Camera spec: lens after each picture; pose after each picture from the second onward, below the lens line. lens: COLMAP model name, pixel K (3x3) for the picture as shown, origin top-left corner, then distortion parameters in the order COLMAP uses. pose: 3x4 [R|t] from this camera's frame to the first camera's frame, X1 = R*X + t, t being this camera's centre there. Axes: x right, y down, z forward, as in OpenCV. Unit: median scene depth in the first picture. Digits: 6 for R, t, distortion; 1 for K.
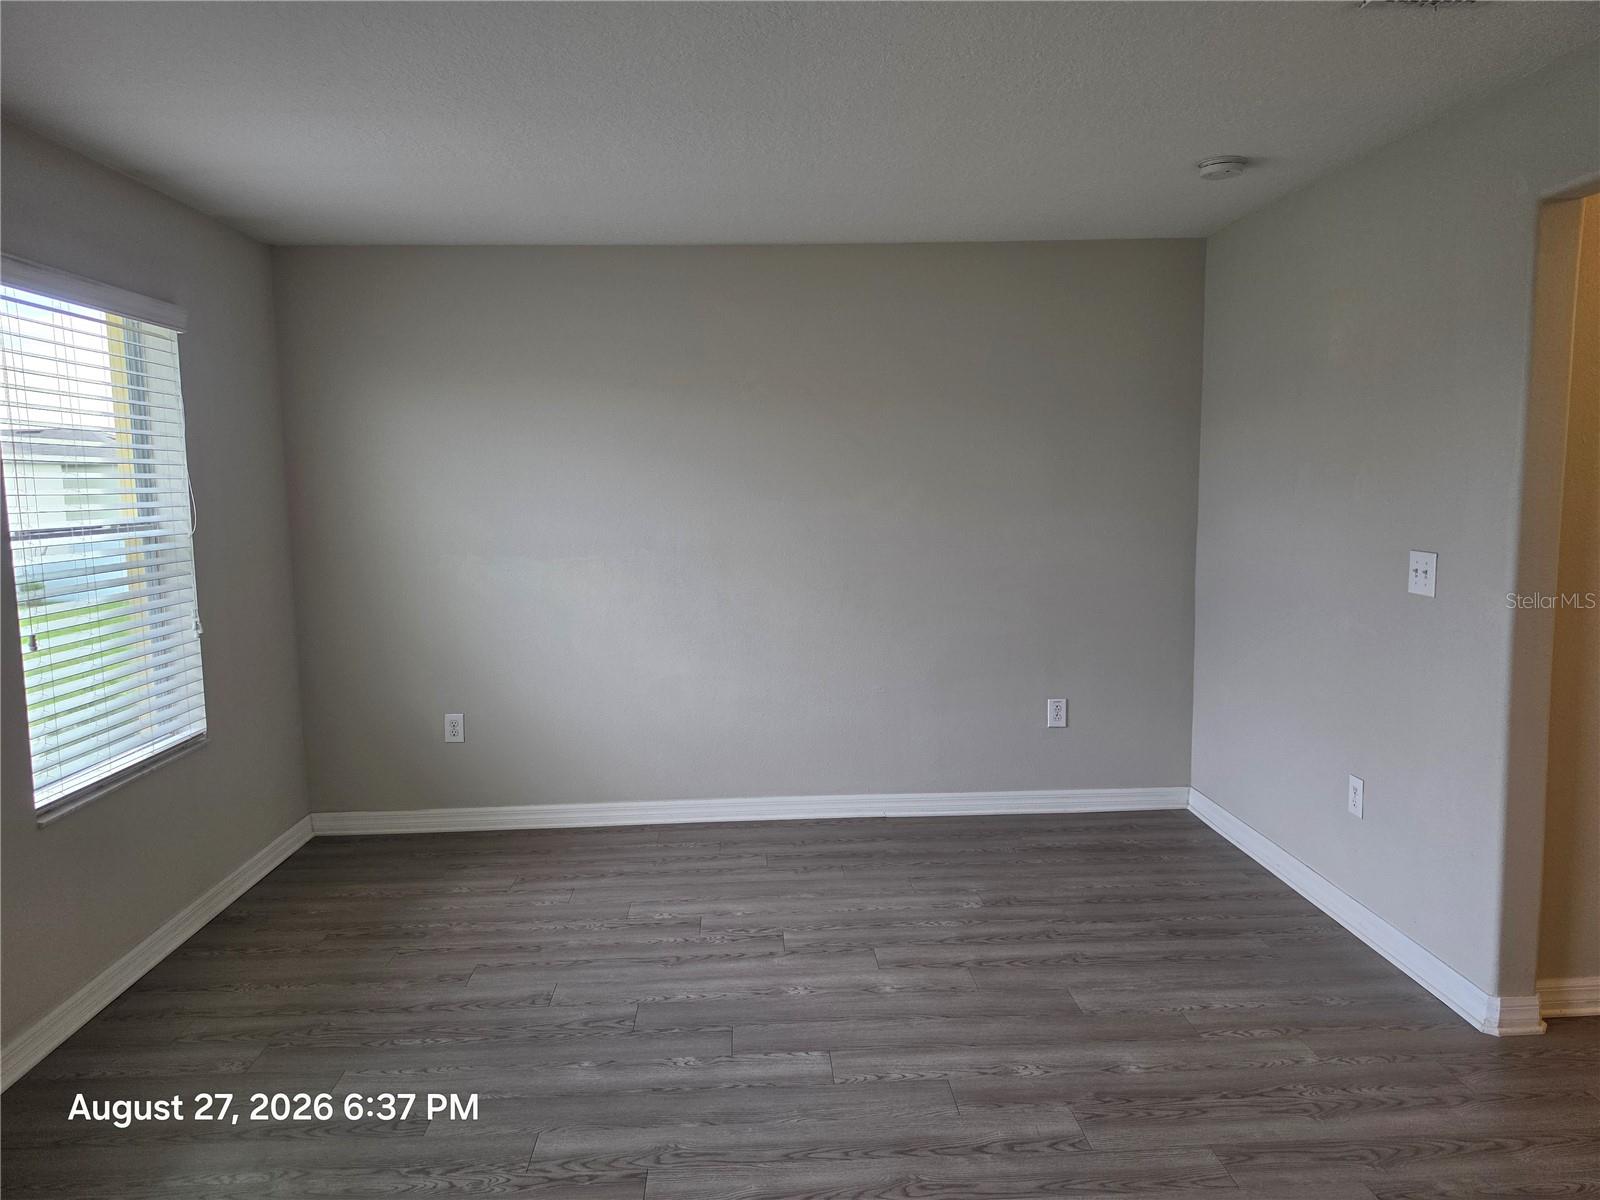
lens RADIAL K [[1111.8, 0, 784.7], [0, 1111.8, 611.2], [0, 0, 1]] dist [0.084098, -0.113922]
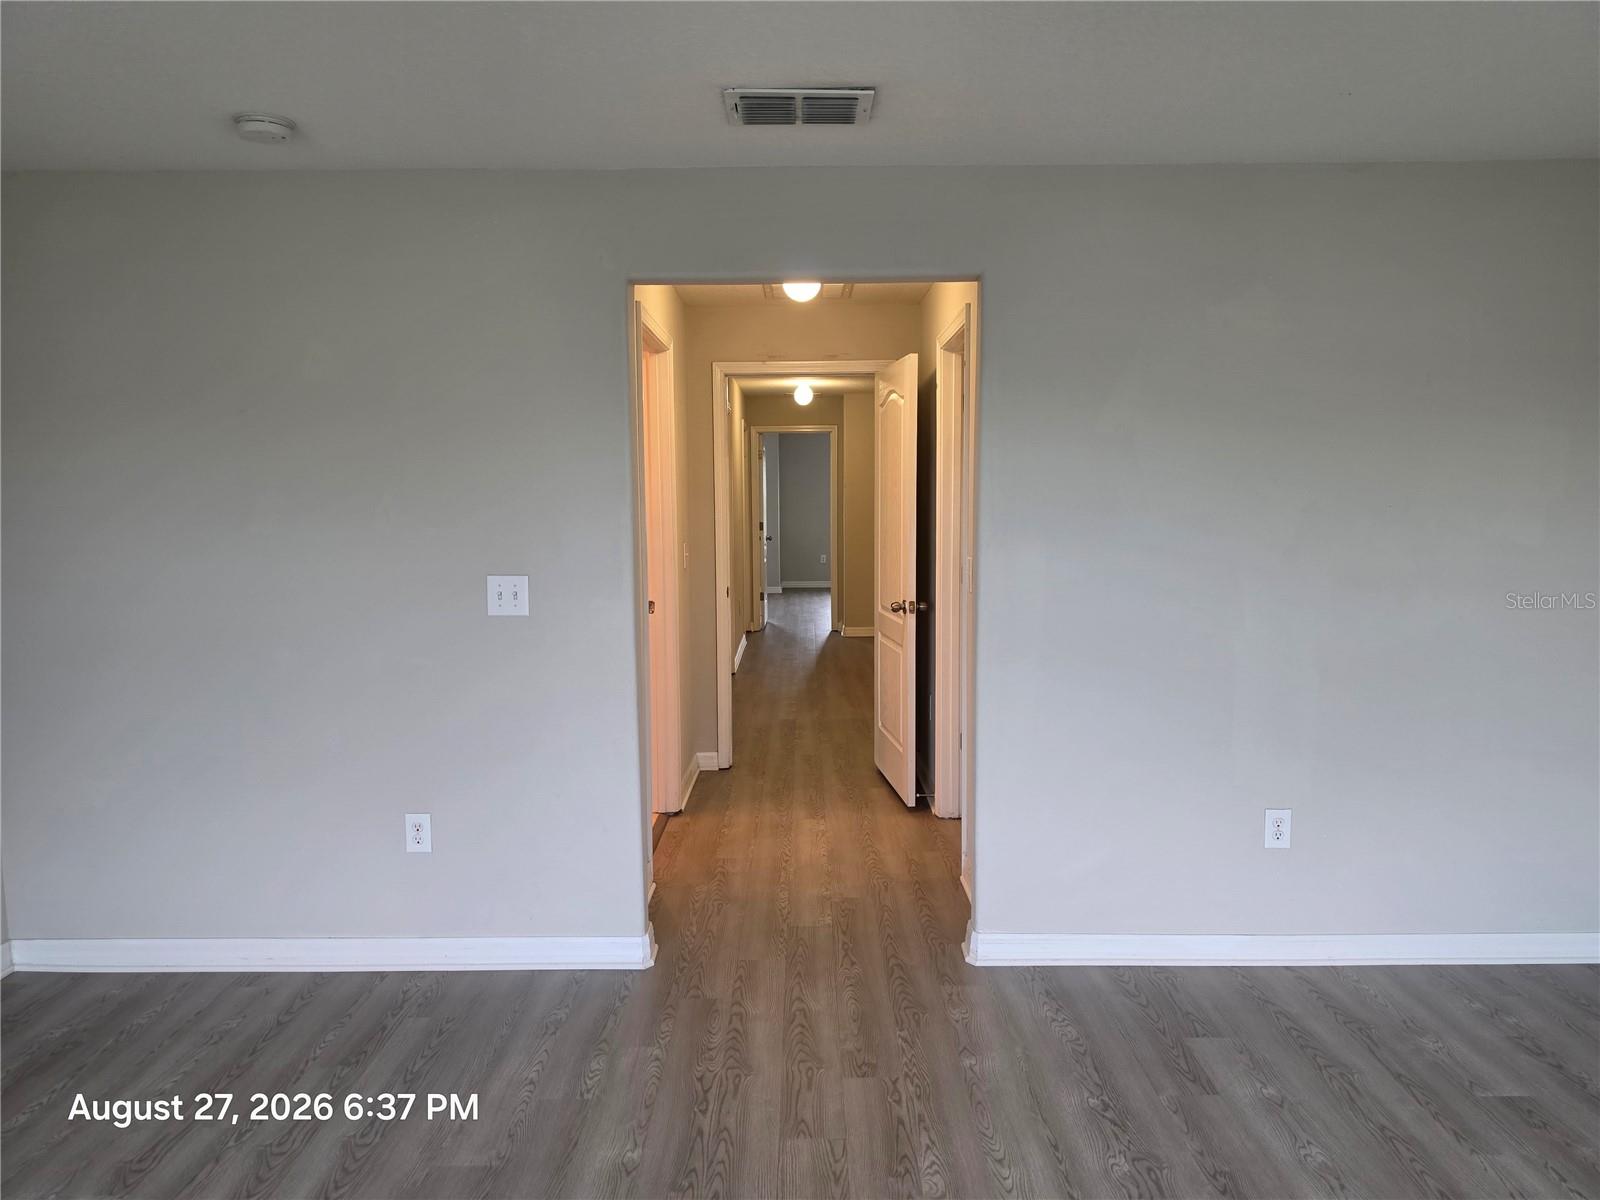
lens RADIAL K [[1107.8, 0, 806.8], [0, 1107.8, 602.7], [0, 0, 1]] dist [0.005482, -0.002615]
pose [[0.033584, -0.084089, 0.995892, -0.440193], [0.124749, 0.989014, 0.079302, -0.069805], [-0.991620, 0.121573, 0.043705, 0.635437]]
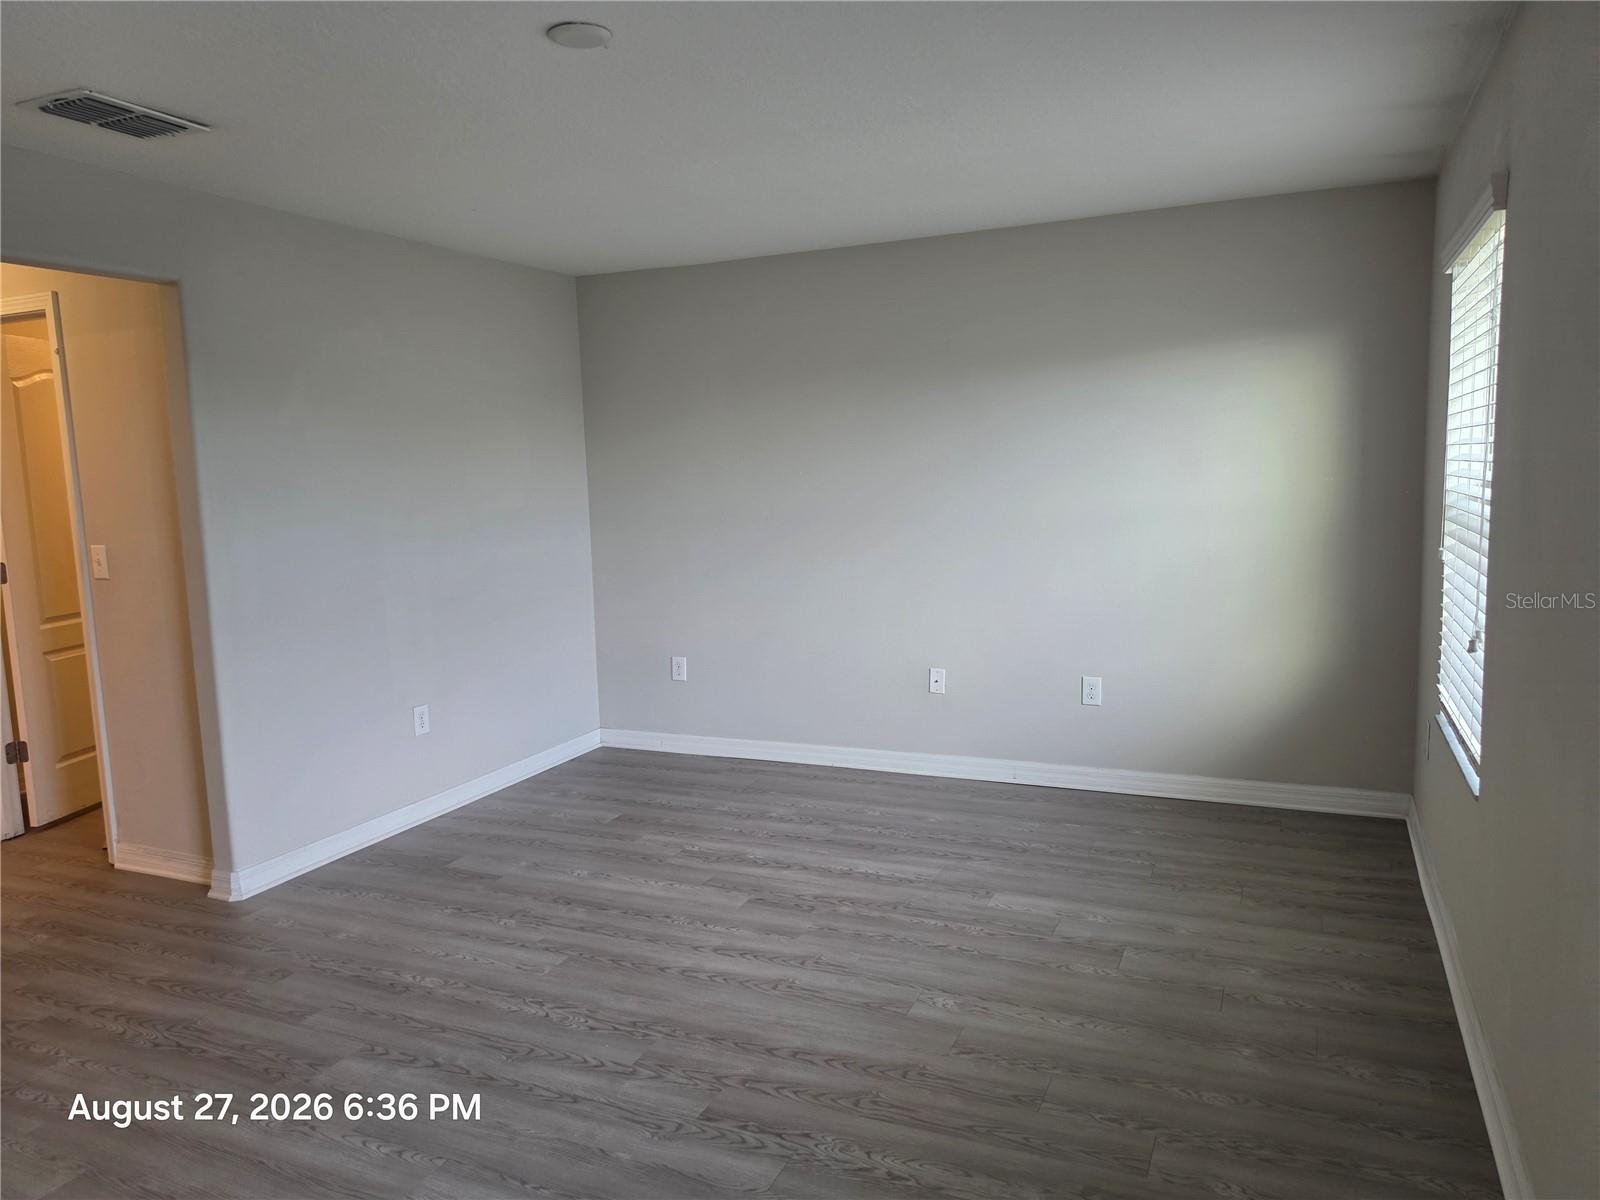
lens RADIAL K [[1111.3, 0, 814.6], [0, 1111.3, 603.9], [0, 0, 1]] dist [0.073058, -0.085169]
pose [[-0.898684, -0.009134, 0.438502, -0.483621], [0.101244, 0.968462, 0.227666, -0.139329], [-0.426751, 0.248995, -0.869416, 1.246632]]
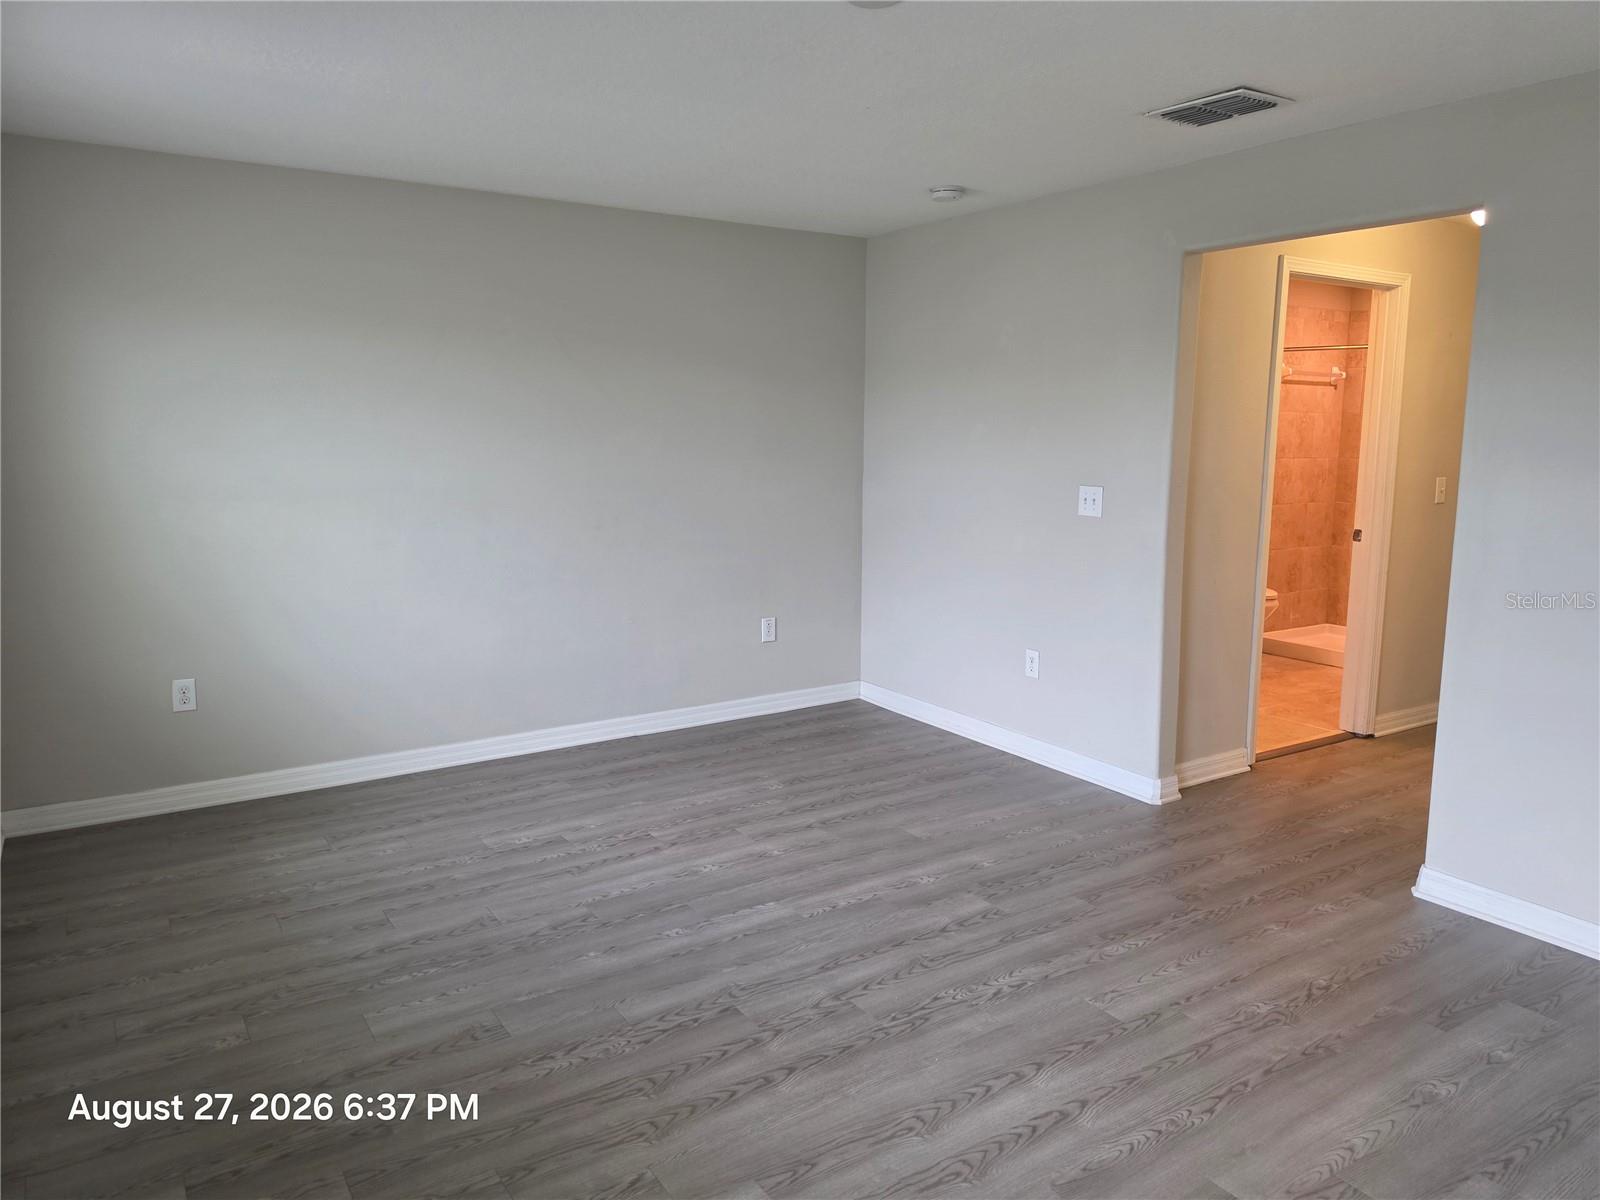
lens RADIAL K [[1107.7, 0, 807.5], [0, 1107.7, 592.2], [0, 0, 1]] dist [0.095678, -0.136583]
pose [[0.856071, -0.054664, 0.513959, -0.457690], [0.042297, 0.998466, 0.035744, 0.015722], [-0.515125, -0.008861, 0.857070, -0.037468]]
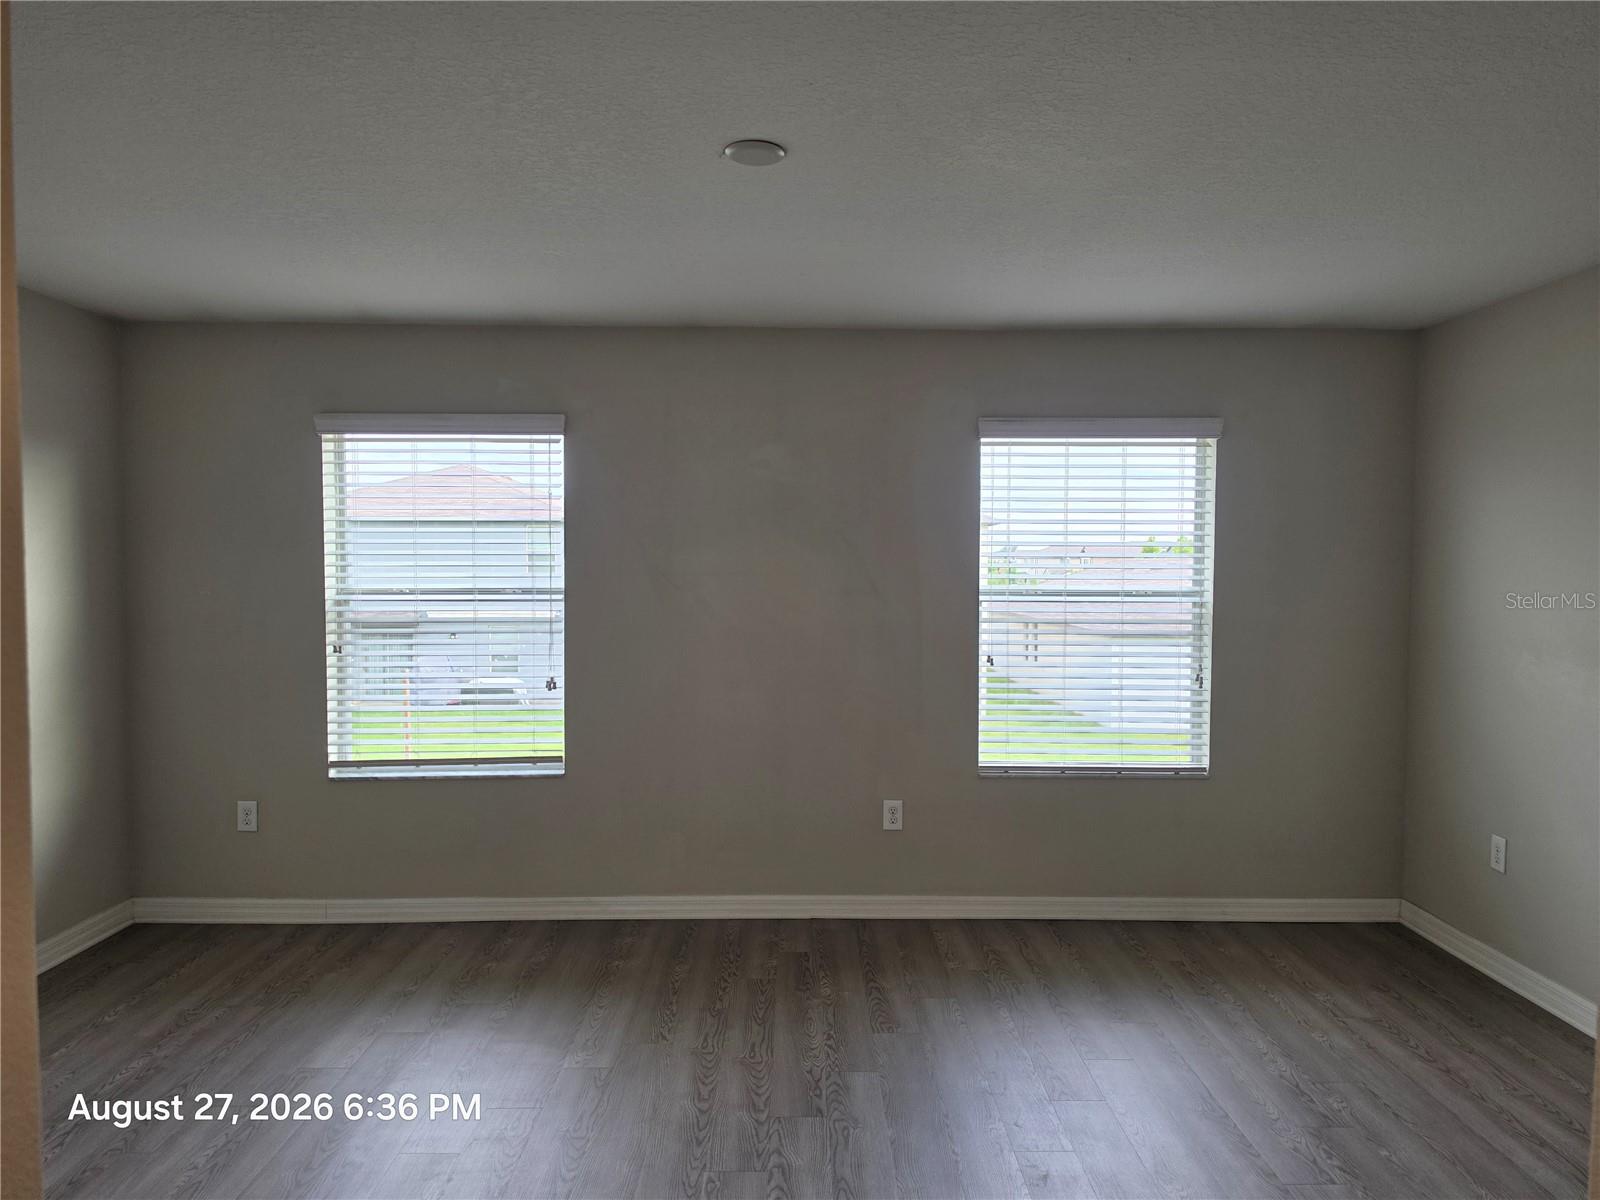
lens RADIAL K [[1102.9, 0, 799.4], [0, 1102.9, 632.4], [0, 0, 1]] dist [-0.004788, -0.008097]
pose [[-0.032129, 0.079479, -0.996319, 0.745703], [-0.122693, 0.988980, 0.082850, -0.090153], [0.991924, 0.124904, -0.022023, 0.667695]]
